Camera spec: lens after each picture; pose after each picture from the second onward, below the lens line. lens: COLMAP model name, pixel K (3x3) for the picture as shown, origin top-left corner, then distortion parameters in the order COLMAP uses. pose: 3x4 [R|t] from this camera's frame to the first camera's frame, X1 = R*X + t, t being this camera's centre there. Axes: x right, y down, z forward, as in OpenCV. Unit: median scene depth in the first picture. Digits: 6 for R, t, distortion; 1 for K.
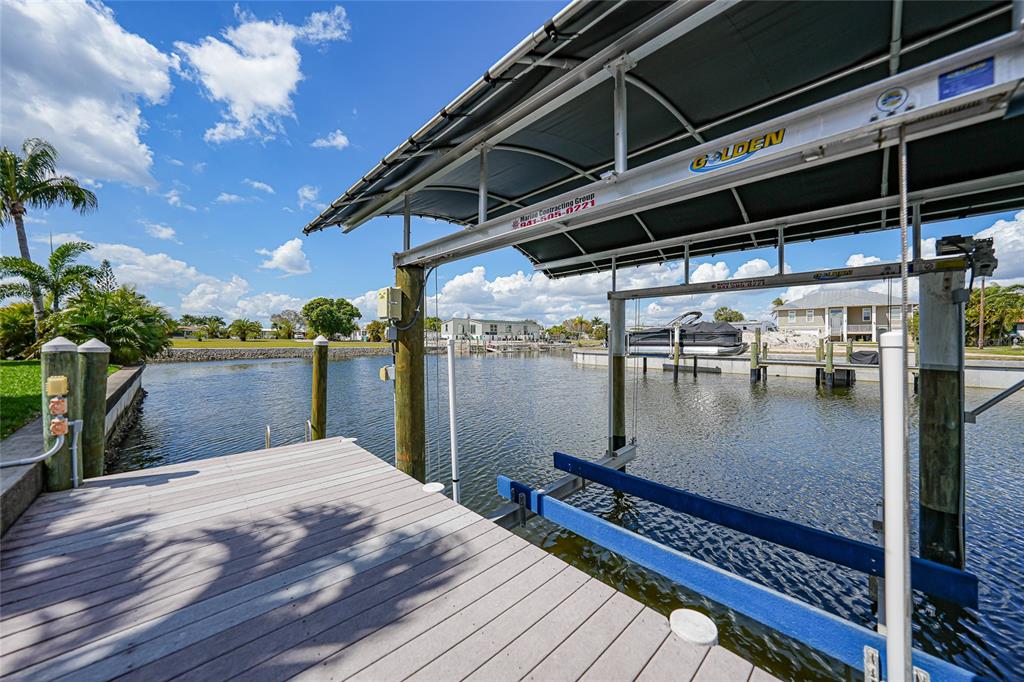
lens RADIAL K [[358.8, 0, 511.0], [0, 358.8, 338.8], [0, 0, 1]] dist [-0.002966, -0.000121]
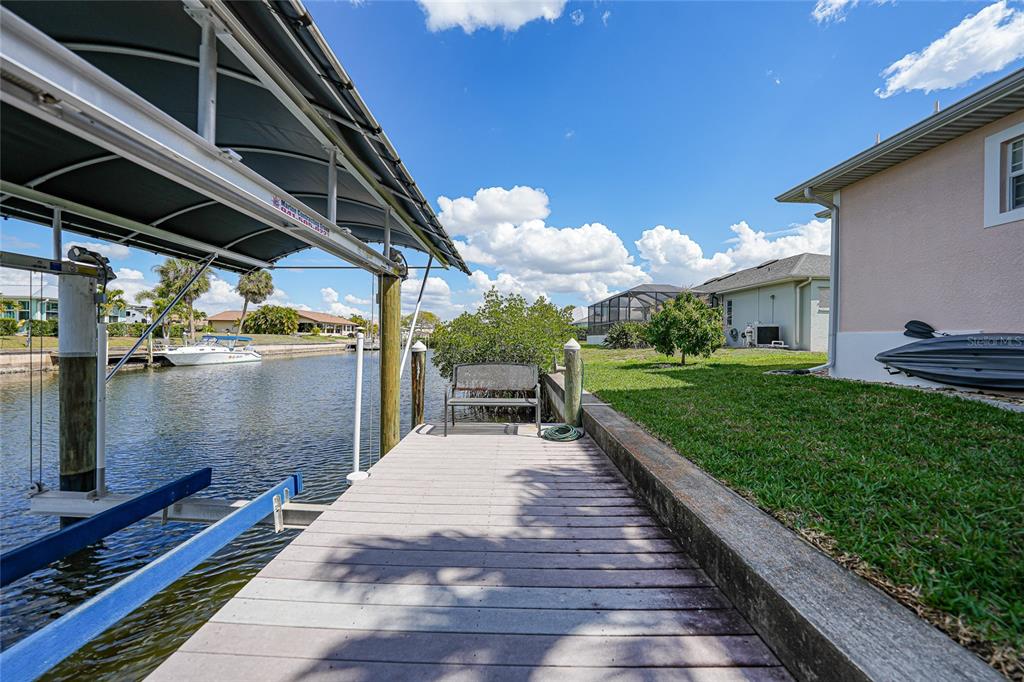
lens RADIAL K [[358.5, 0, 513.8], [0, 358.5, 338.0], [0, 0, 1]] dist [-0.022459, 0.007202]
pose [[-0.717741, -0.010253, 0.696235, -0.301342], [-0.014284, 0.999898, 0.000000, 0.000346], [-0.696164, -0.009945, -0.717814, 0.364984]]
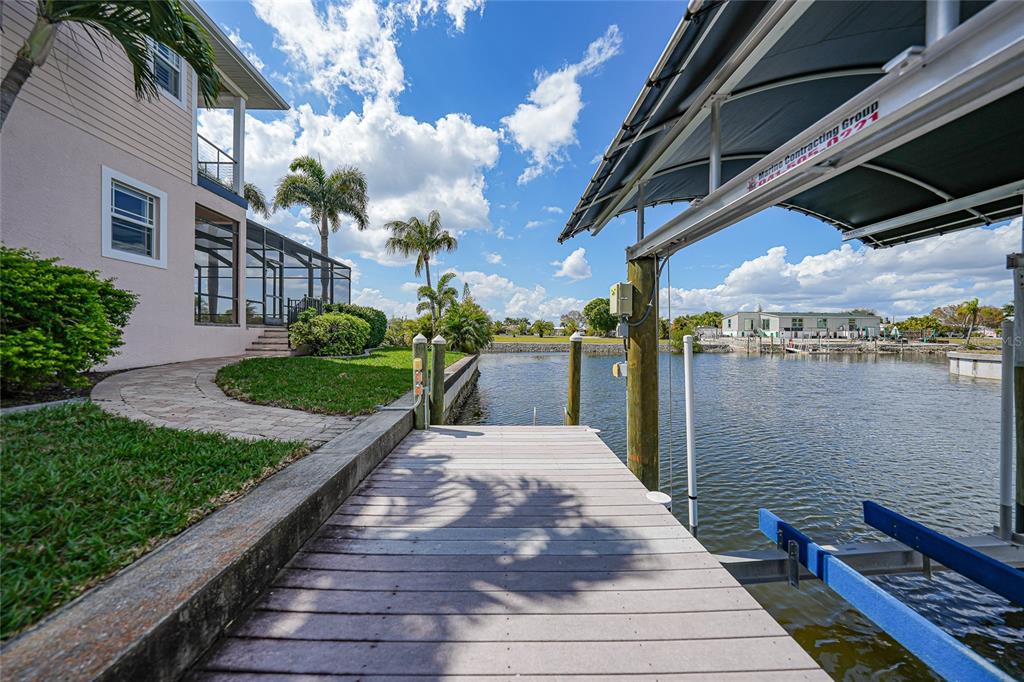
lens RADIAL K [[358.5, 0, 513.8], [0, 358.5, 338.0], [0, 0, 1]] dist [-0.022459, 0.007202]
pose [[0.744382, 0.006038, -0.667727, 0.042362], [-0.002024, 0.999975, 0.006787, 0.000947], [0.667751, -0.003701, 0.744376, 0.030264]]
